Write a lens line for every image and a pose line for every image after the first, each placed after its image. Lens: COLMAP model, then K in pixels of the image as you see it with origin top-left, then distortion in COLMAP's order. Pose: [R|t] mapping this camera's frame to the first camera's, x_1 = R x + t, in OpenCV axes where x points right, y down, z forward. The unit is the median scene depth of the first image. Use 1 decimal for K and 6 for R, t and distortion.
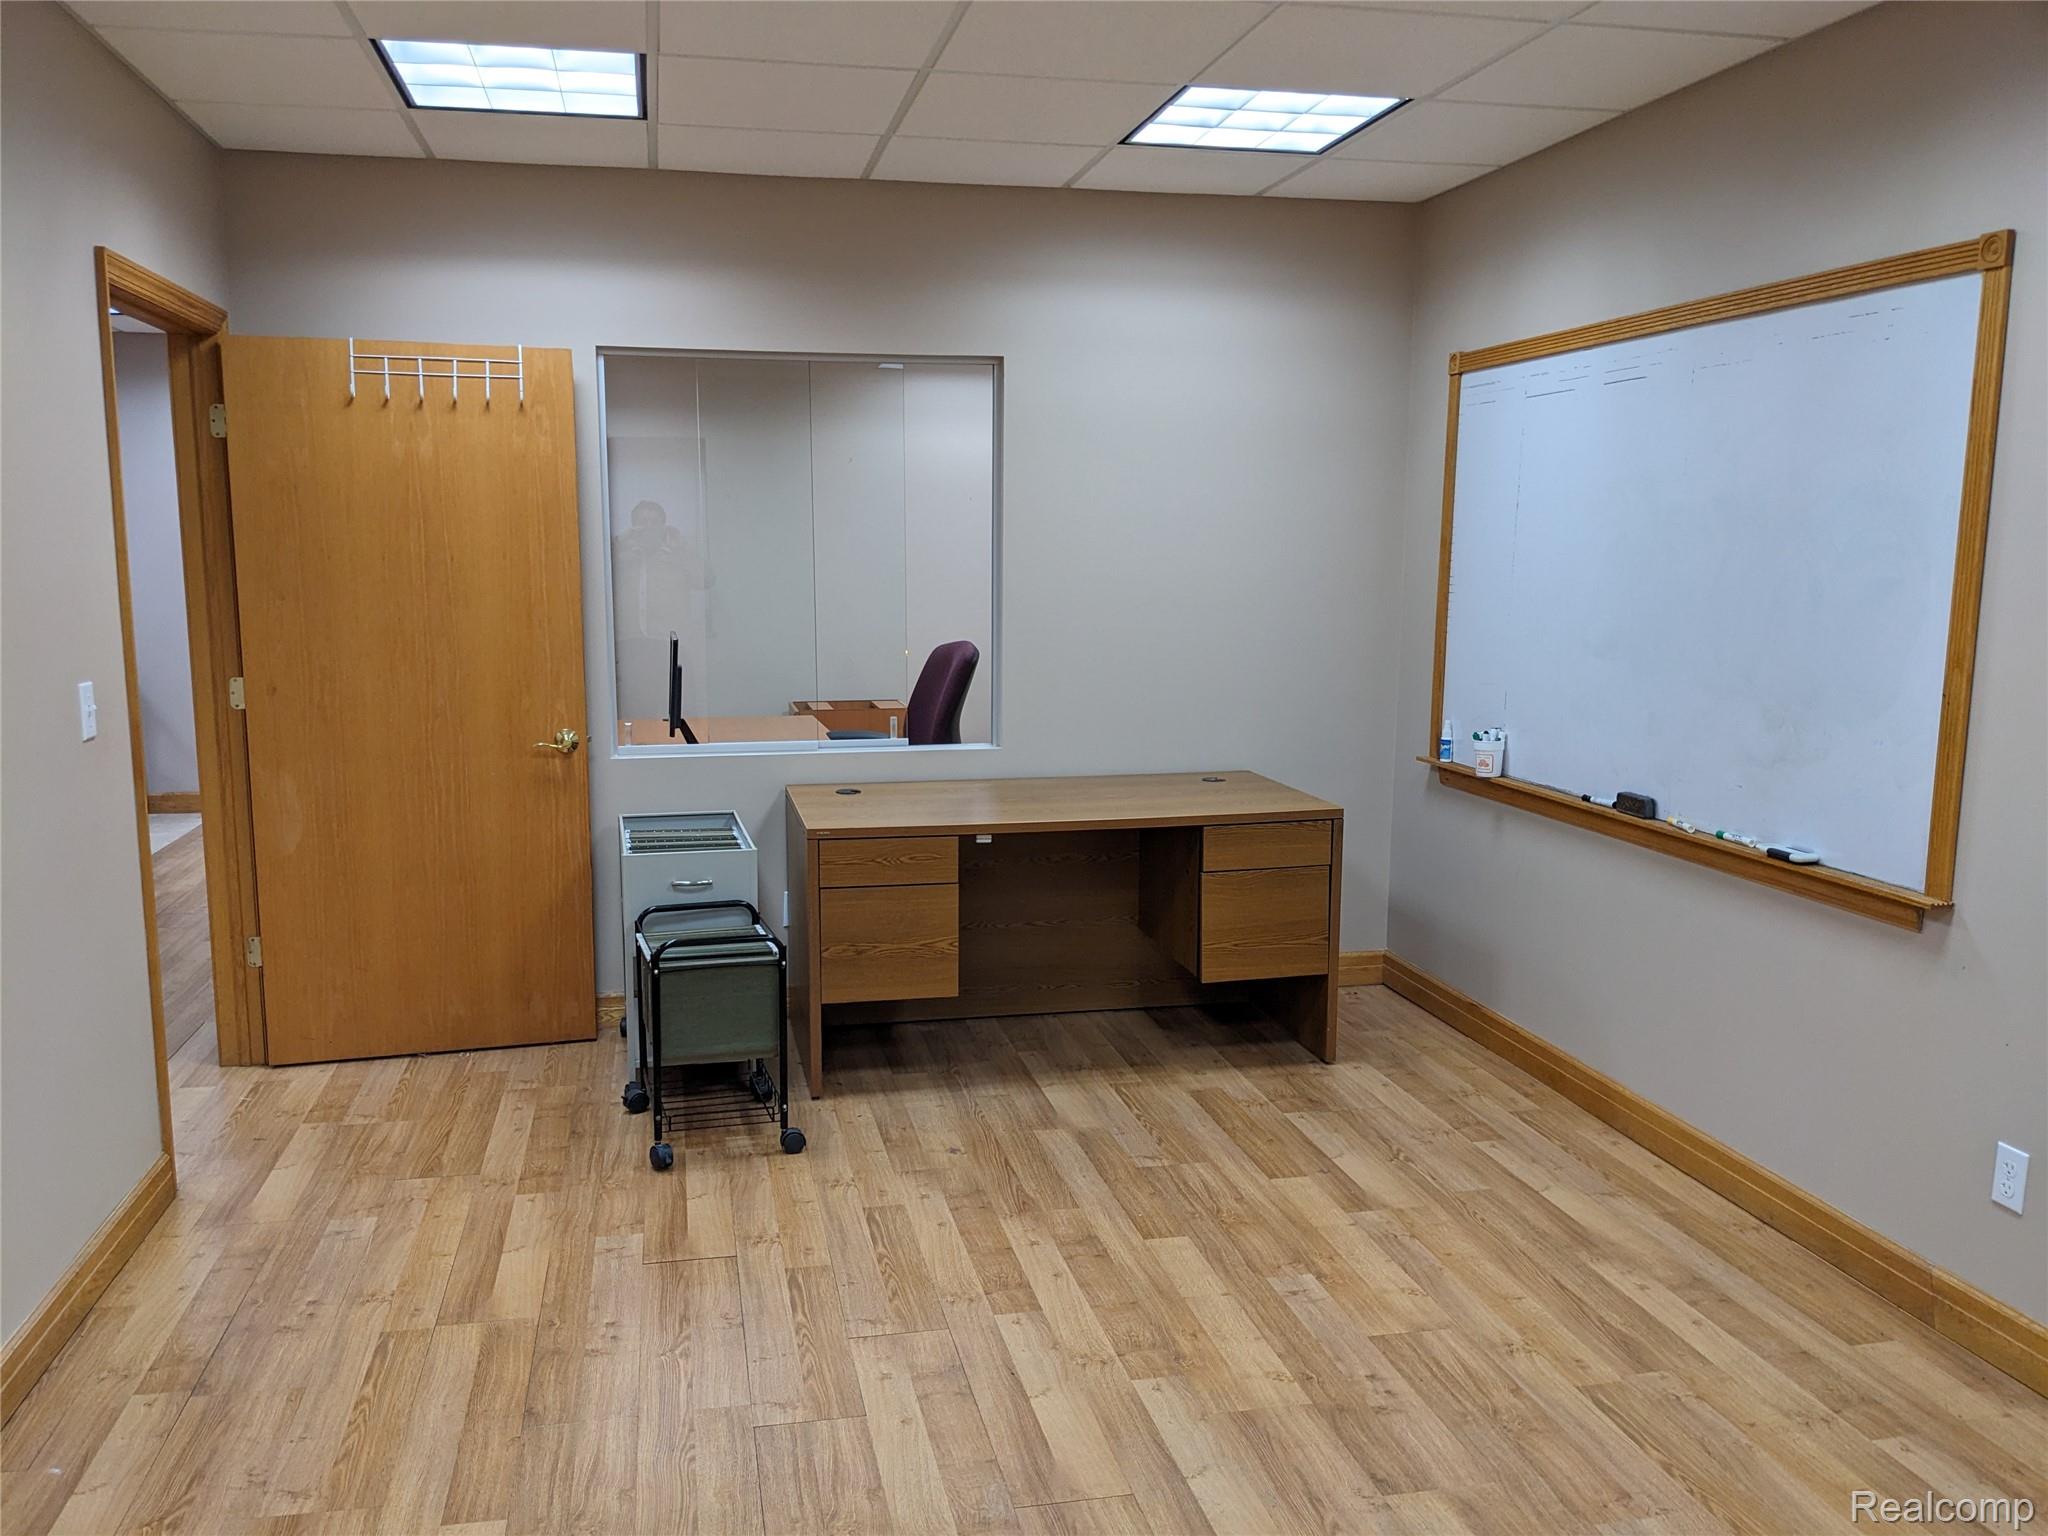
lens RADIAL K [[1608.9, 0, 963.3], [0, 1608.9, 757.9], [0, 0, 1]] dist [0.030599, -0.019661]
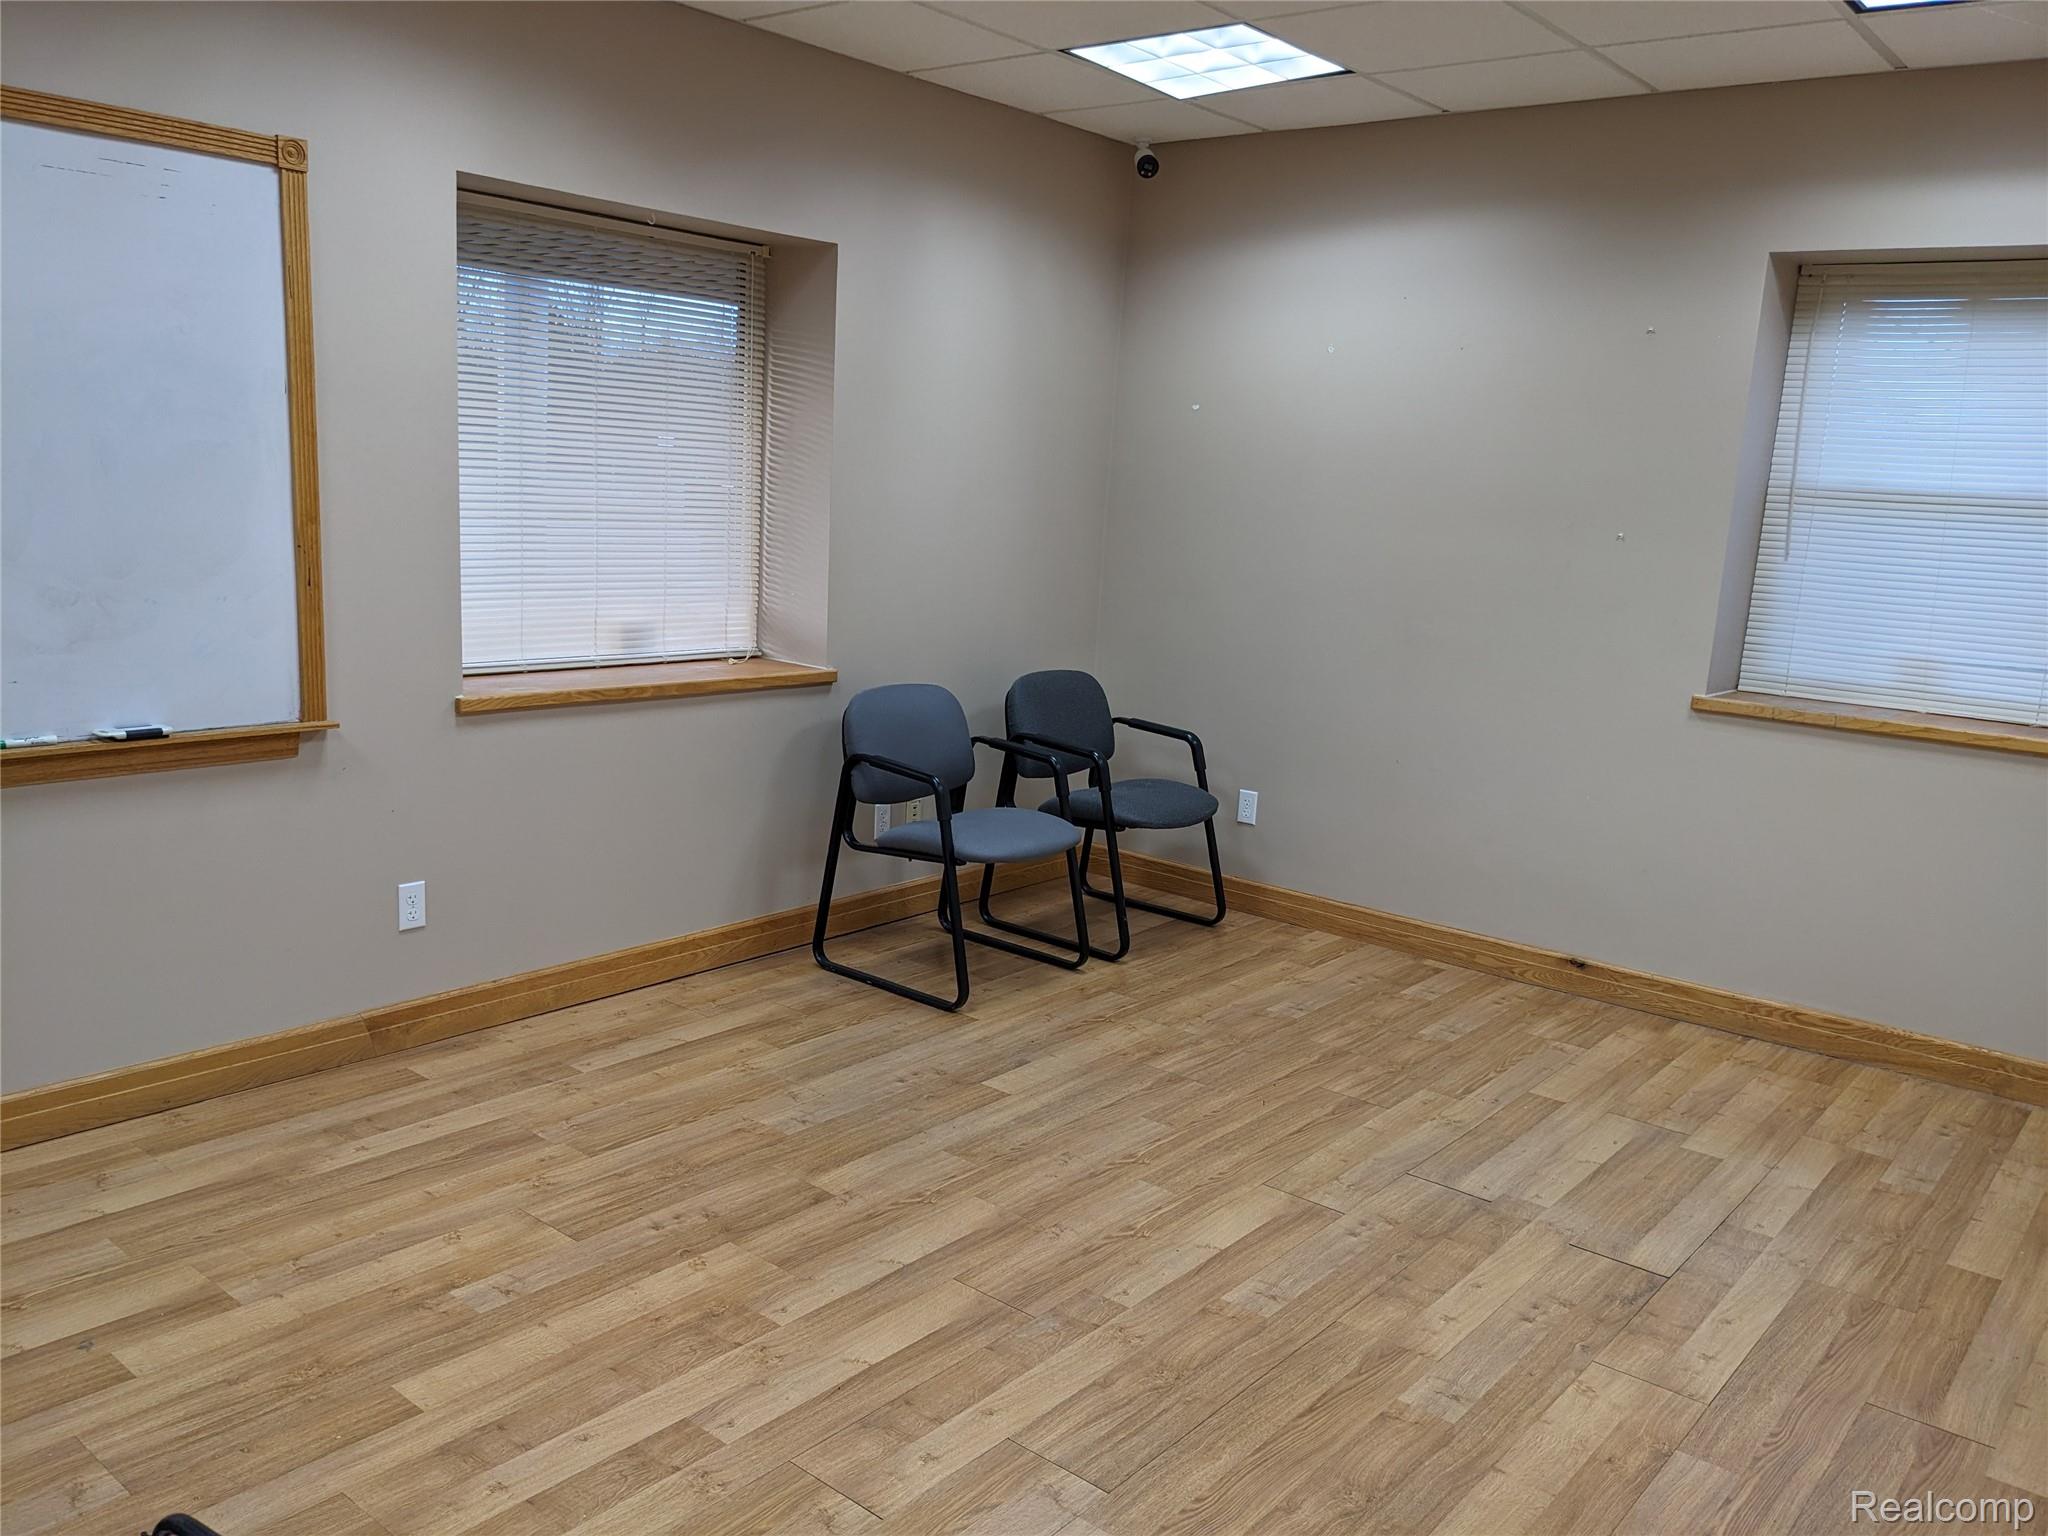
lens RADIAL K [[1608.9, 0, 1020.7], [0, 1608.9, 771.8], [0, 0, 1]] dist [0.030599, -0.019661]
pose [[-0.639973, -0.176577, 0.747834, -0.598917], [0.047949, 0.962164, 0.268218, -0.165285], [-0.766900, 0.207510, -0.607292, 1.314554]]
